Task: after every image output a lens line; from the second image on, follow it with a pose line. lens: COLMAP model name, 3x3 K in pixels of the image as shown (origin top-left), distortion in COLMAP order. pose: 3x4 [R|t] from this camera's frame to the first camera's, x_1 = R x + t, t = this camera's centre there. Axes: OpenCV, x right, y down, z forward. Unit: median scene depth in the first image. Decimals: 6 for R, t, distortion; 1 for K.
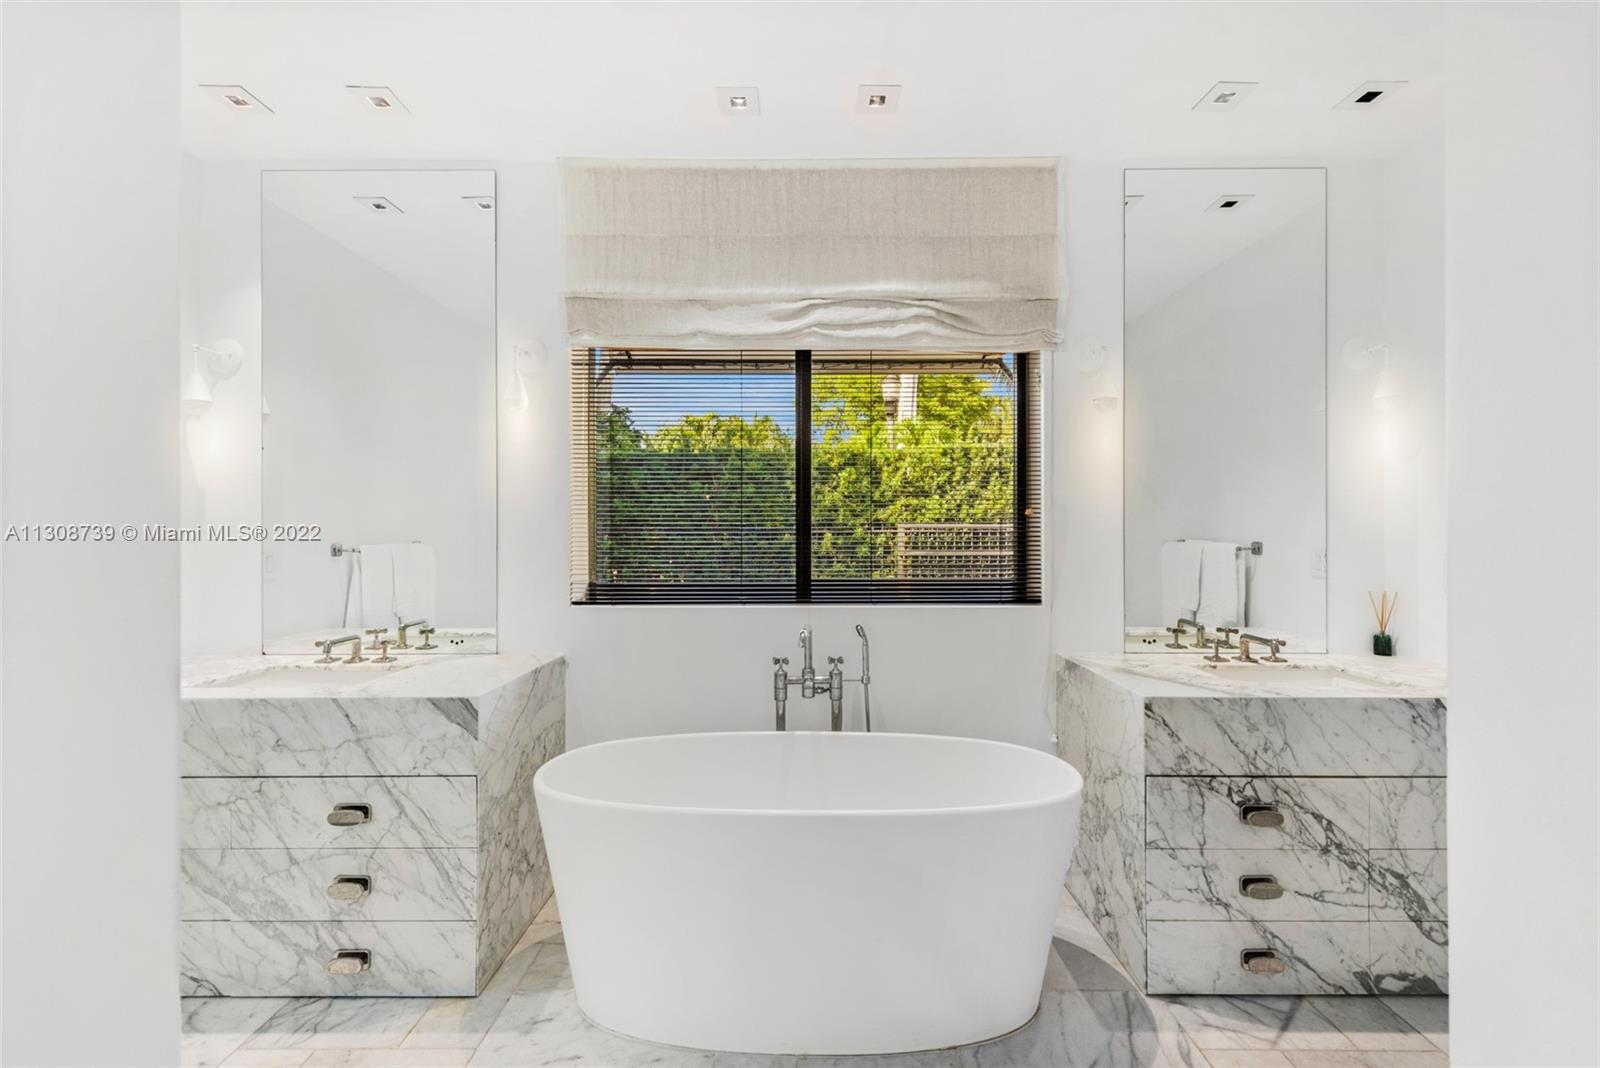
lens RADIAL K [[646.0, 0, 803.6], [0, 646.0, 527.6], [0, 0, 1]] dist [0.009217, -0.000016]
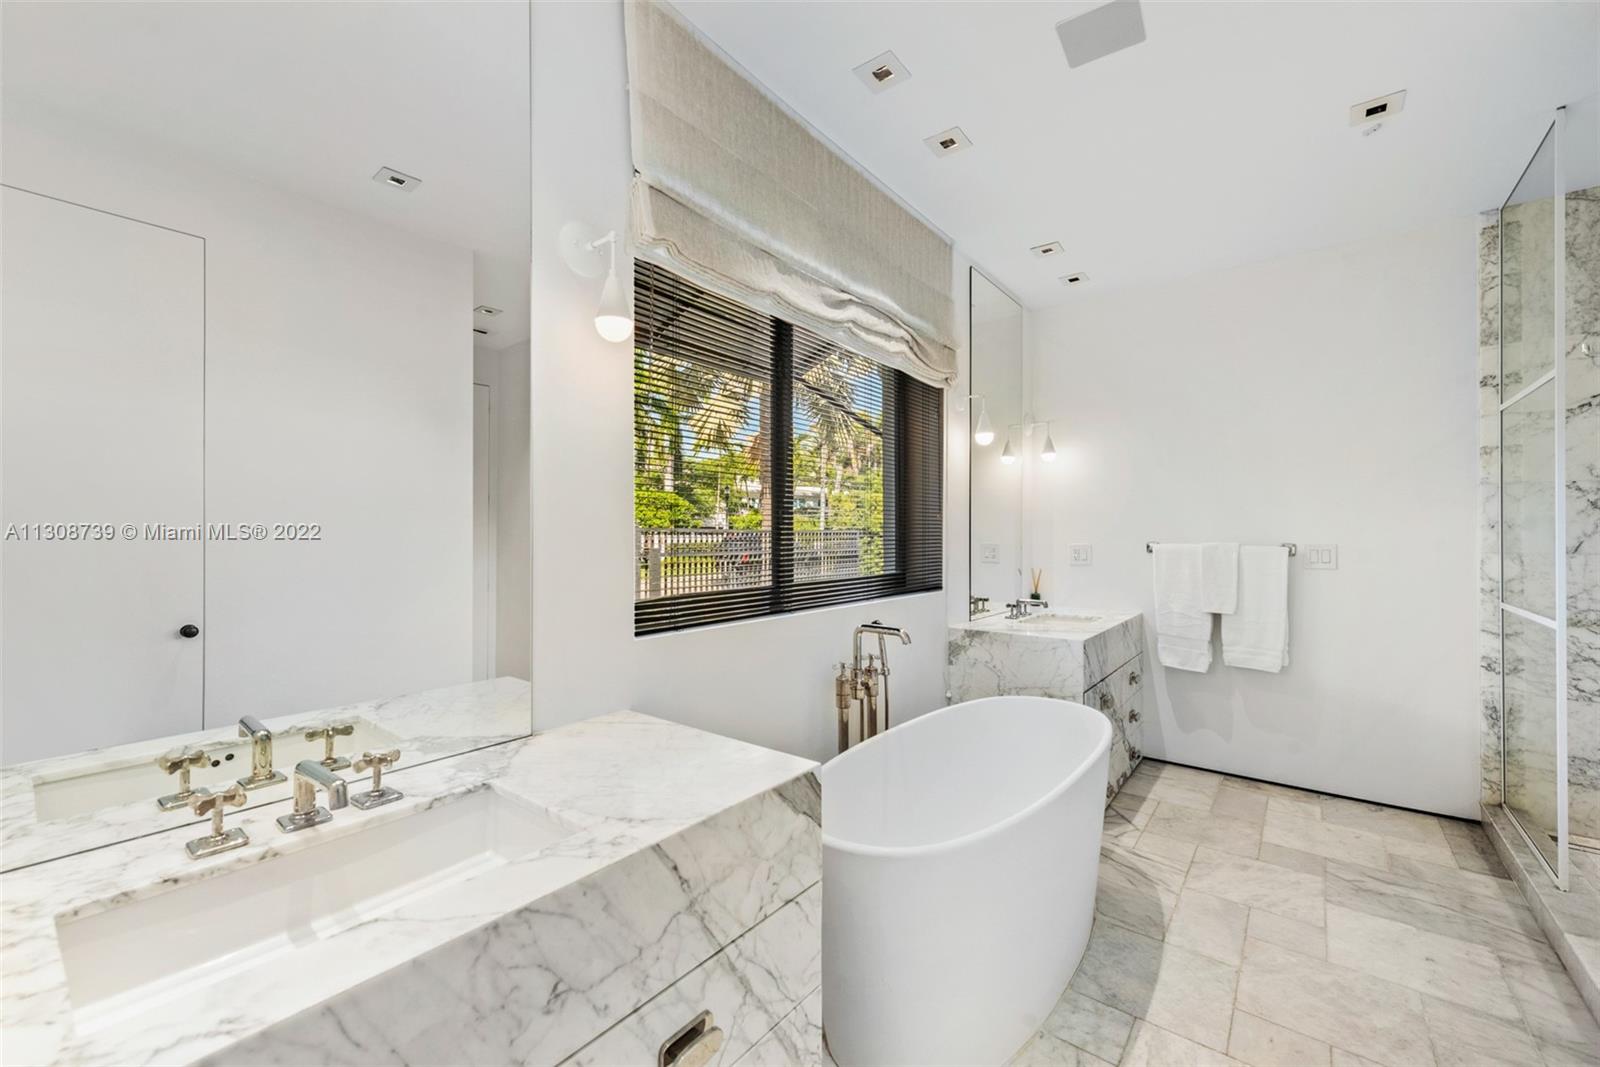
lens RADIAL K [[646.0, 0, 803.2], [0, 646.0, 537.9], [0, 0, 1]] dist [0.009217, -0.000016]
pose [[0.611660, -0.001785, 0.791119, -1.055076], [0.000631, 0.999998, 0.001768, 0.020150], [-0.791121, -0.000583, 0.611660, 0.594016]]
